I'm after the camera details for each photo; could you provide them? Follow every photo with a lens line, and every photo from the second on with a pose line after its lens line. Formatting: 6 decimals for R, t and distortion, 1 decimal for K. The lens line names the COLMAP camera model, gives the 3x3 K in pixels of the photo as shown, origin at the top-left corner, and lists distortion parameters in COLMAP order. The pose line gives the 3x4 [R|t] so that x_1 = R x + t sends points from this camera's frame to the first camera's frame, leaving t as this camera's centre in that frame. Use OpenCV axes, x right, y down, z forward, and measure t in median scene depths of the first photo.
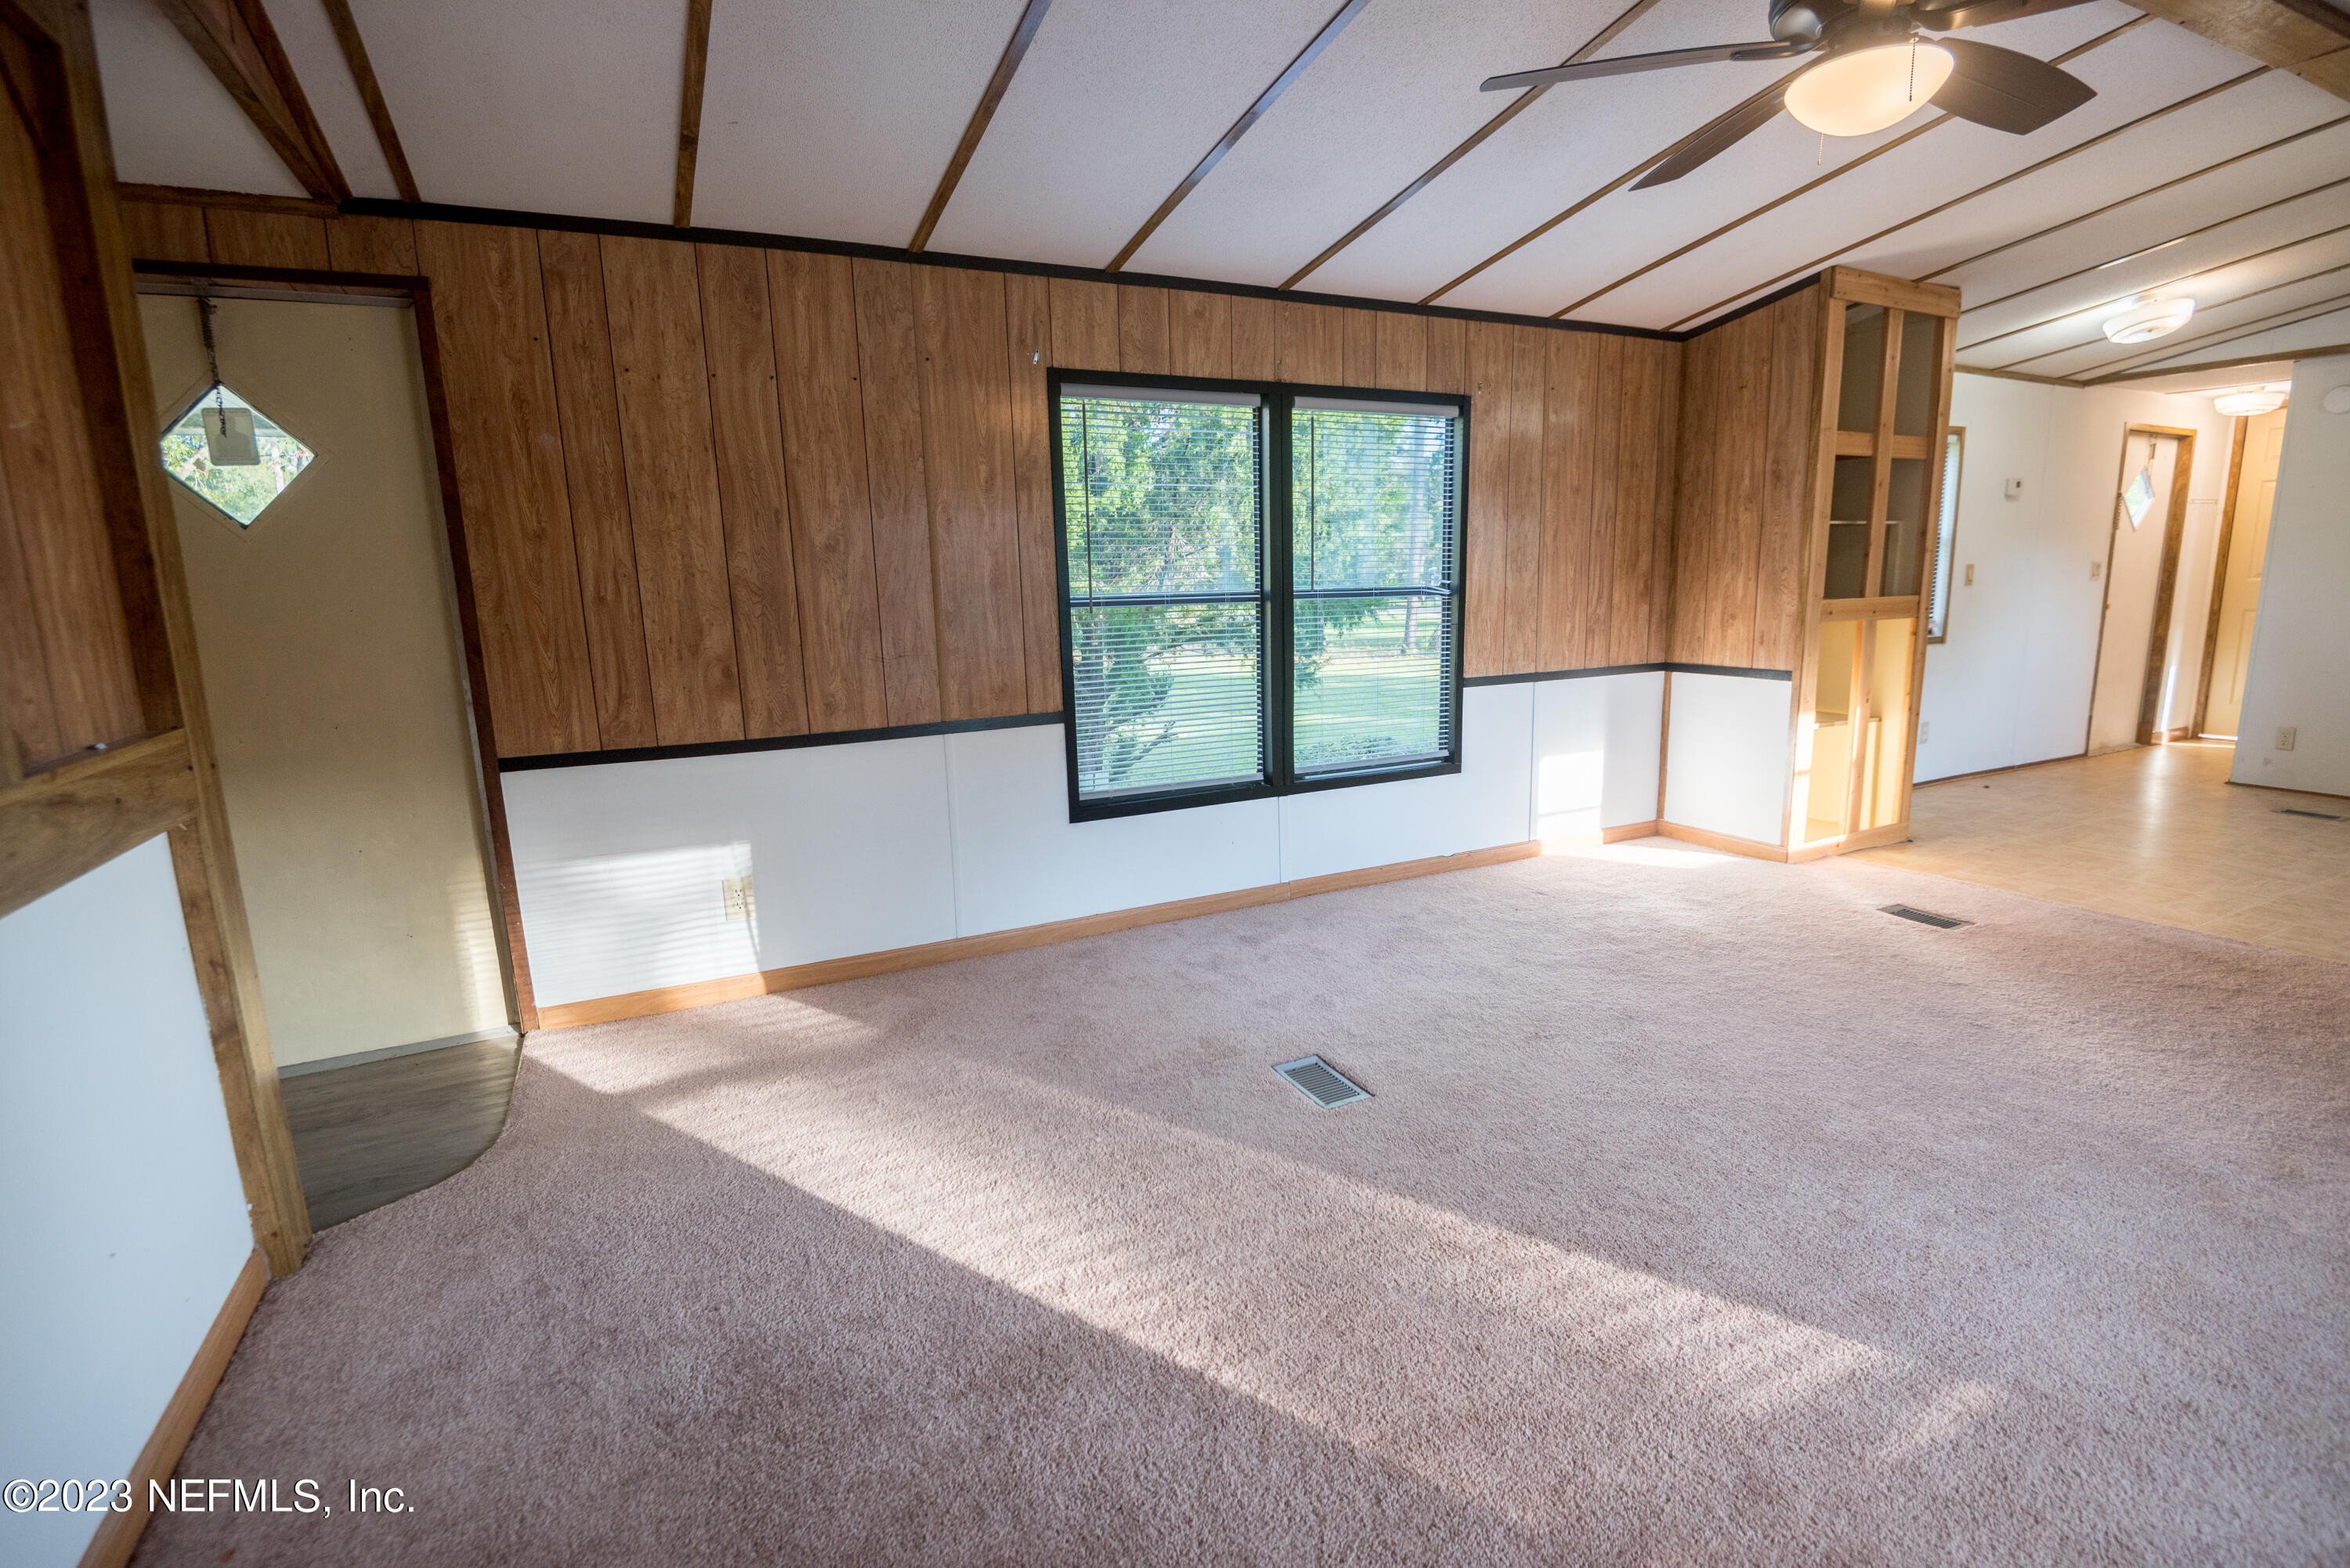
lens RADIAL K [[1088.1, 0, 1179.8], [0, 1088.1, 789.6], [0, 0, 1]] dist [-0.005732, -0.011889]
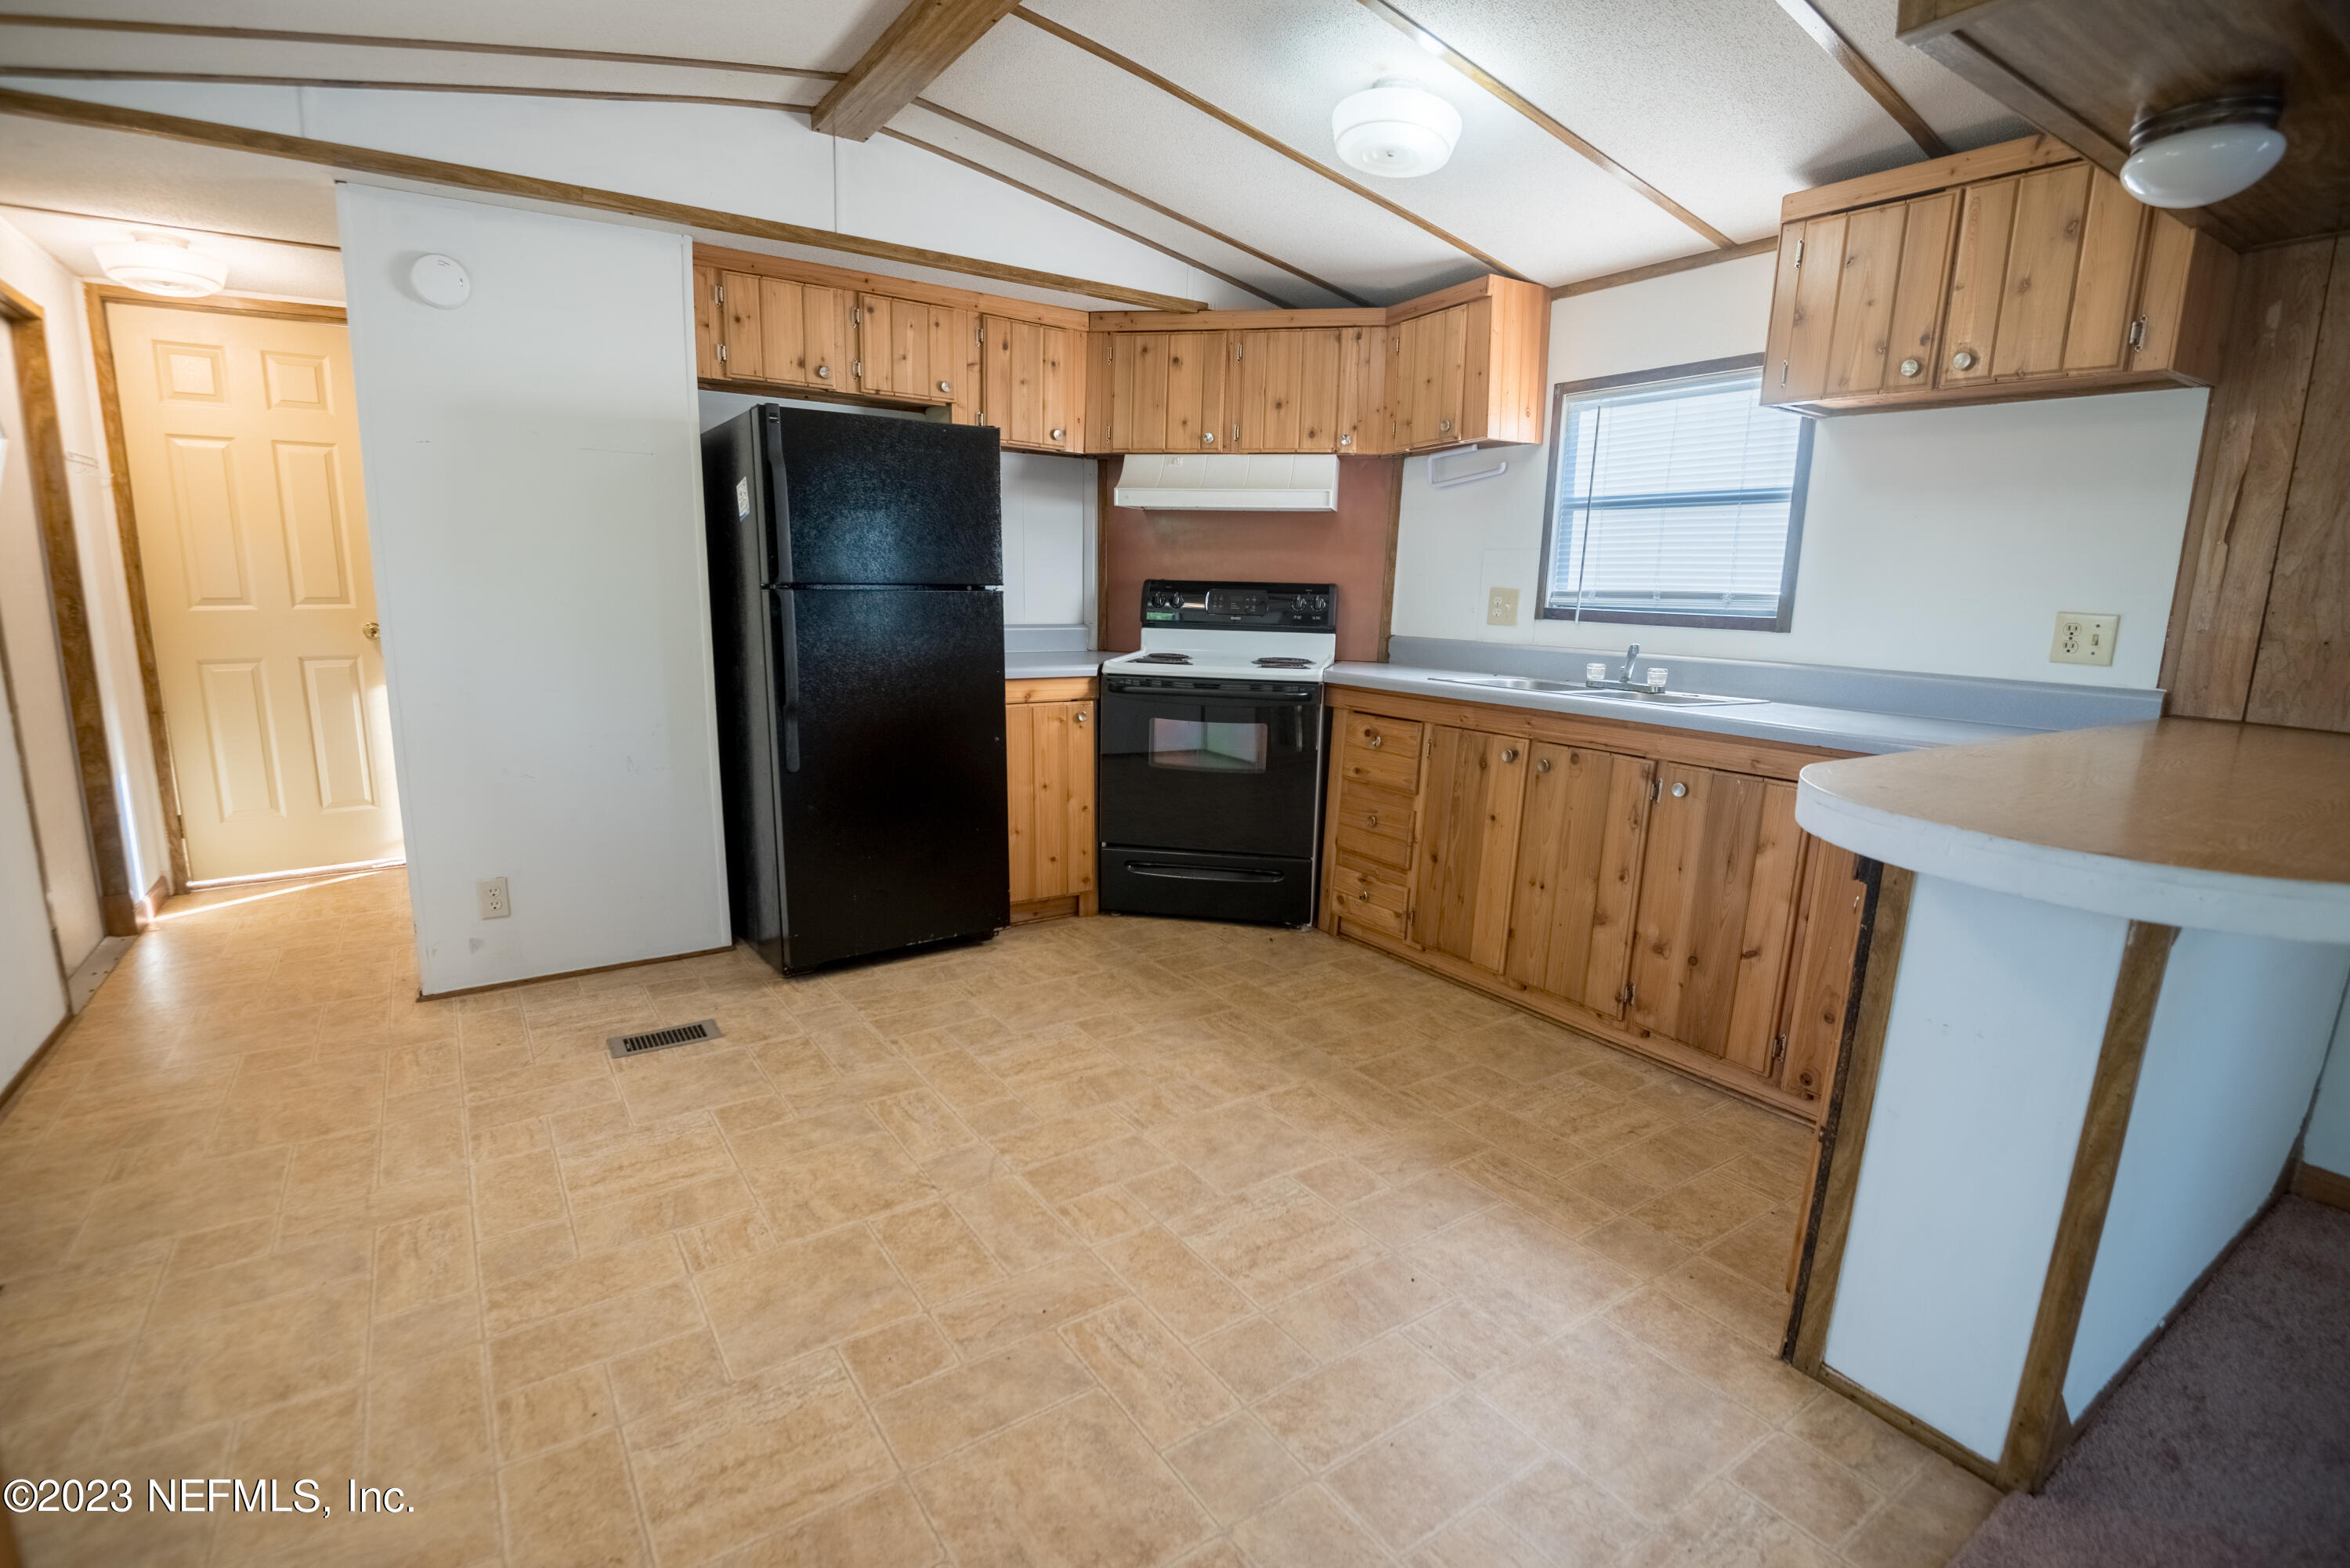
lens RADIAL K [[1093.9, 0, 1168.9], [0, 1093.9, 788.9], [0, 0, 1]] dist [-0.003216, -0.013356]
pose [[-0.127087, -0.168413, 0.977490, 0.590794], [0.172428, 0.966725, 0.188977, -0.202431], [-0.976789, 0.192563, -0.093819, 0.933667]]
